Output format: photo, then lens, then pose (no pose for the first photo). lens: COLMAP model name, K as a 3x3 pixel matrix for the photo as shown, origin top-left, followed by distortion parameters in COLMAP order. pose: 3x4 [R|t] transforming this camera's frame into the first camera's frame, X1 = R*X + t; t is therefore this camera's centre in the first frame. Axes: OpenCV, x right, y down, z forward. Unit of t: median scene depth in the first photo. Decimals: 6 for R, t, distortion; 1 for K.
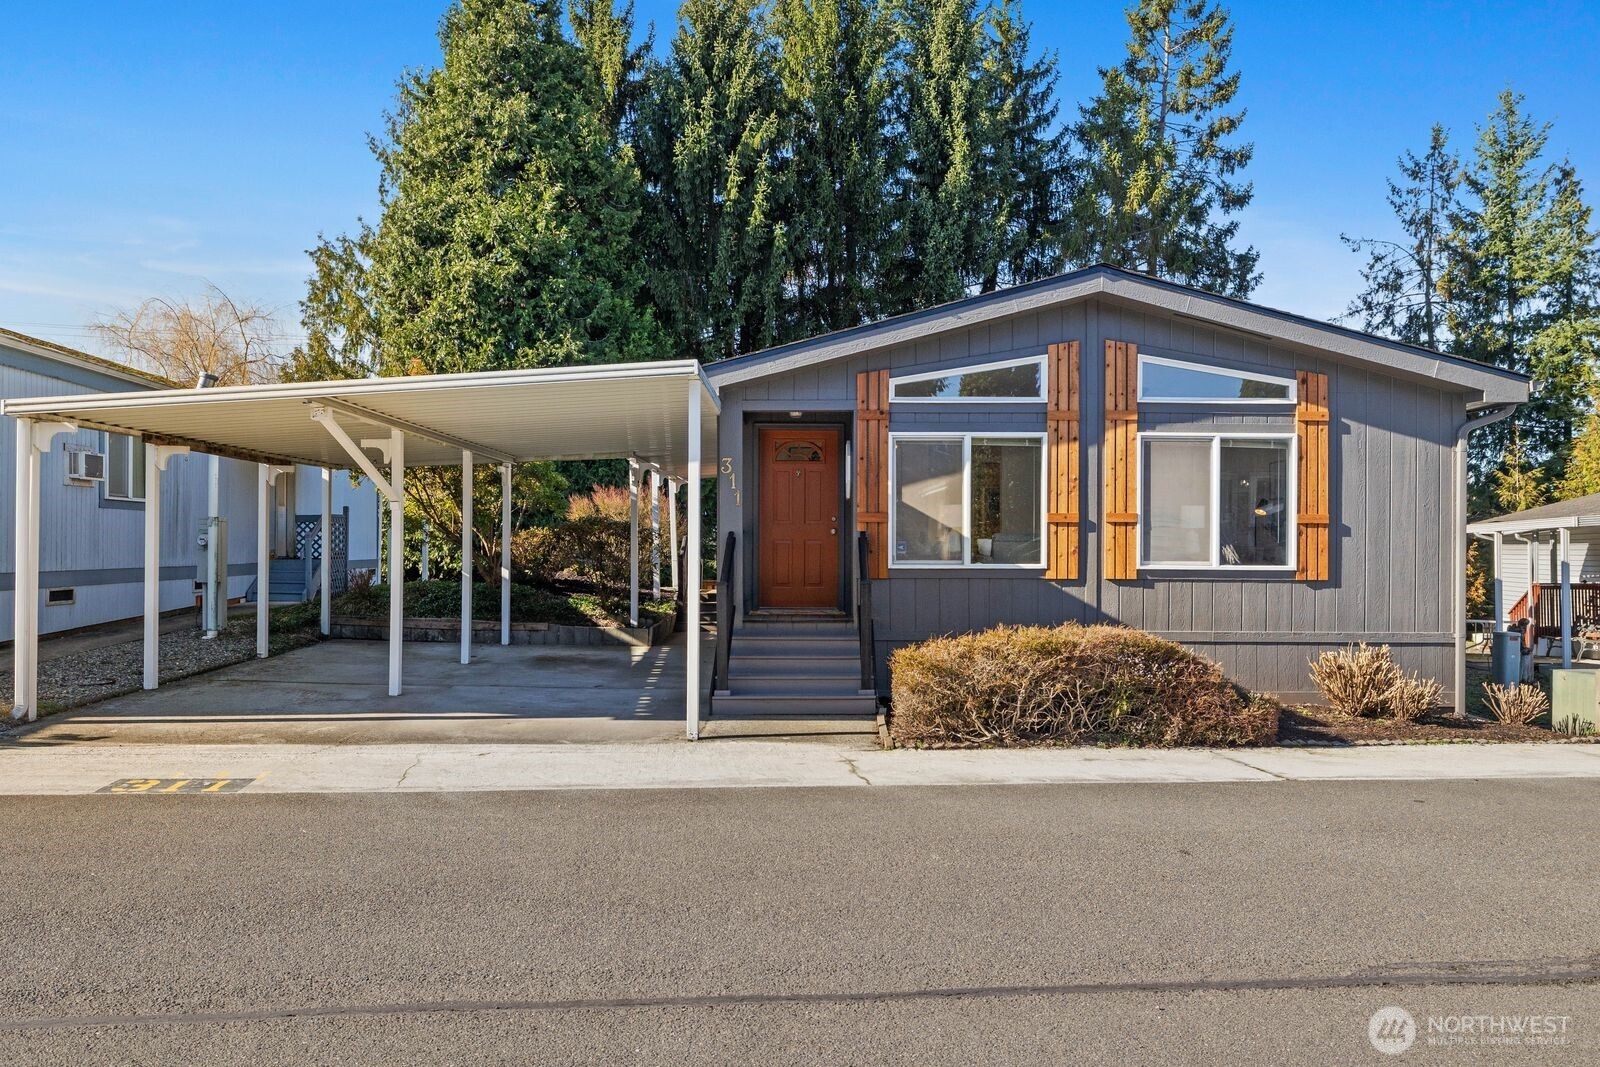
lens RADIAL K [[1071.1, 0, 800.0], [0, 1071.1, 533.5], [0, 0, 1]] dist [-0.002302, -0.001518]
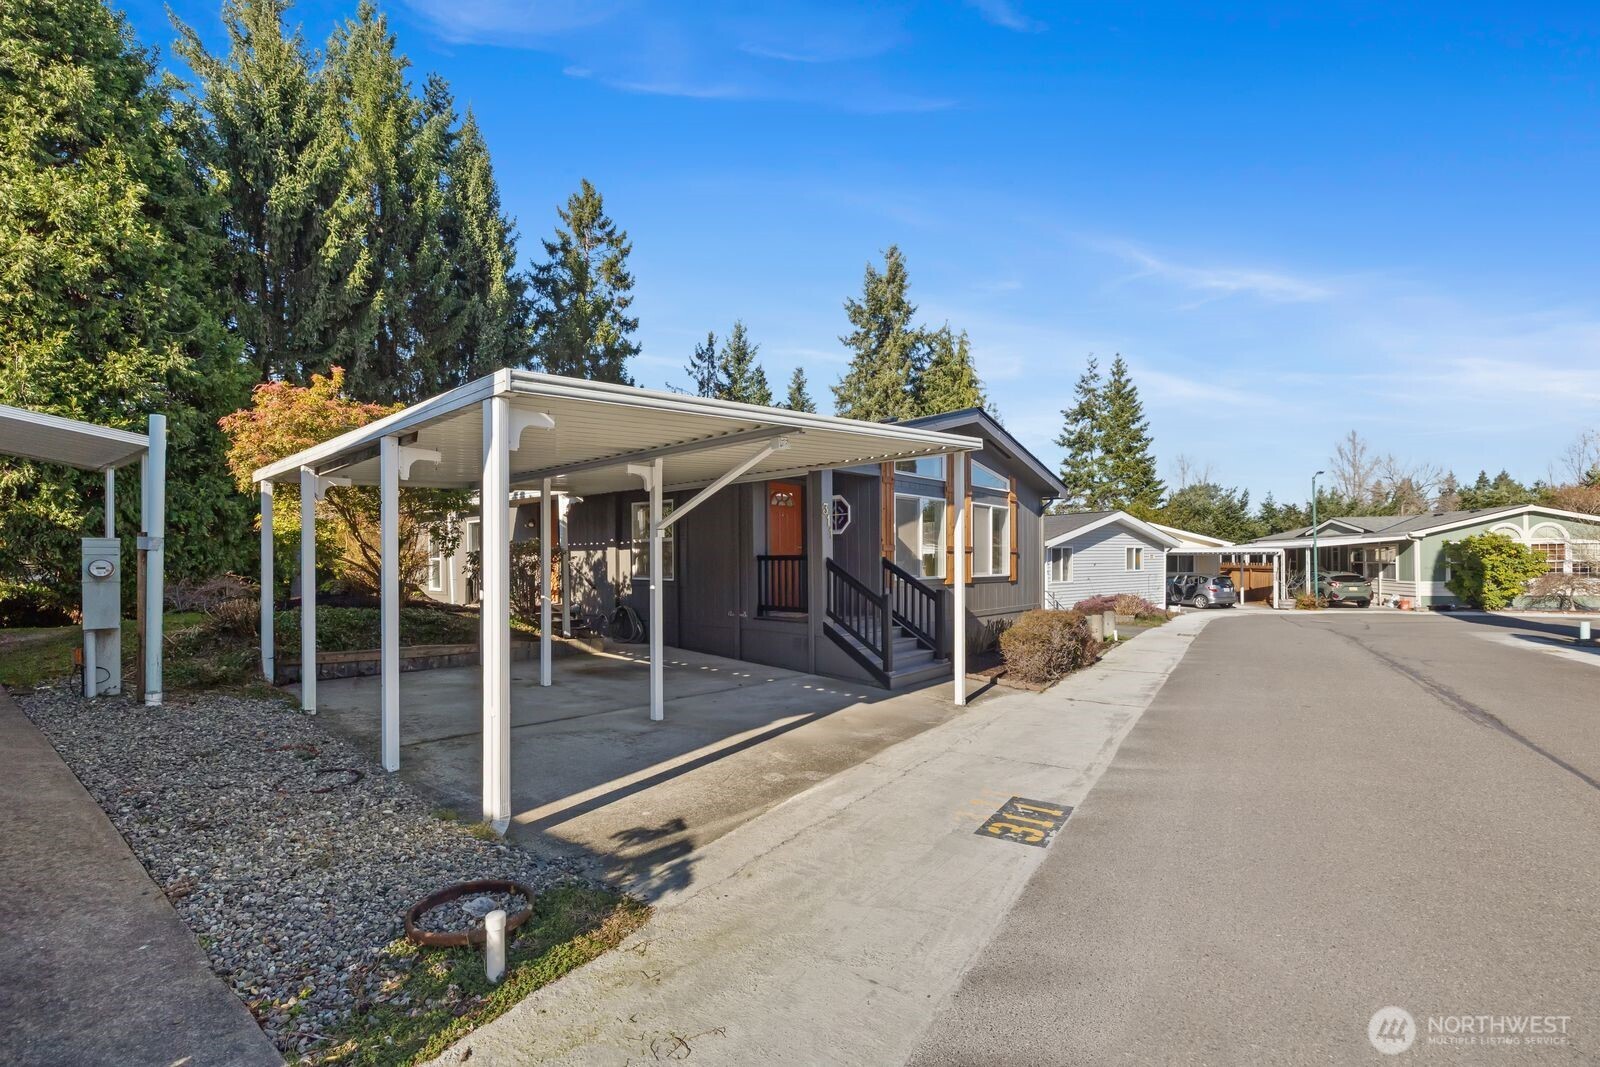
lens RADIAL K [[666.4, 0, 800.2], [0, 666.4, 560.5], [0, 0, 1]] dist [-0.000741, -0.000132]
pose [[0.676593, -0.007246, 0.736321, -0.268134], [-0.003680, 0.999906, 0.013222, -0.003148], [-0.736348, -0.011656, 0.676503, 0.167792]]
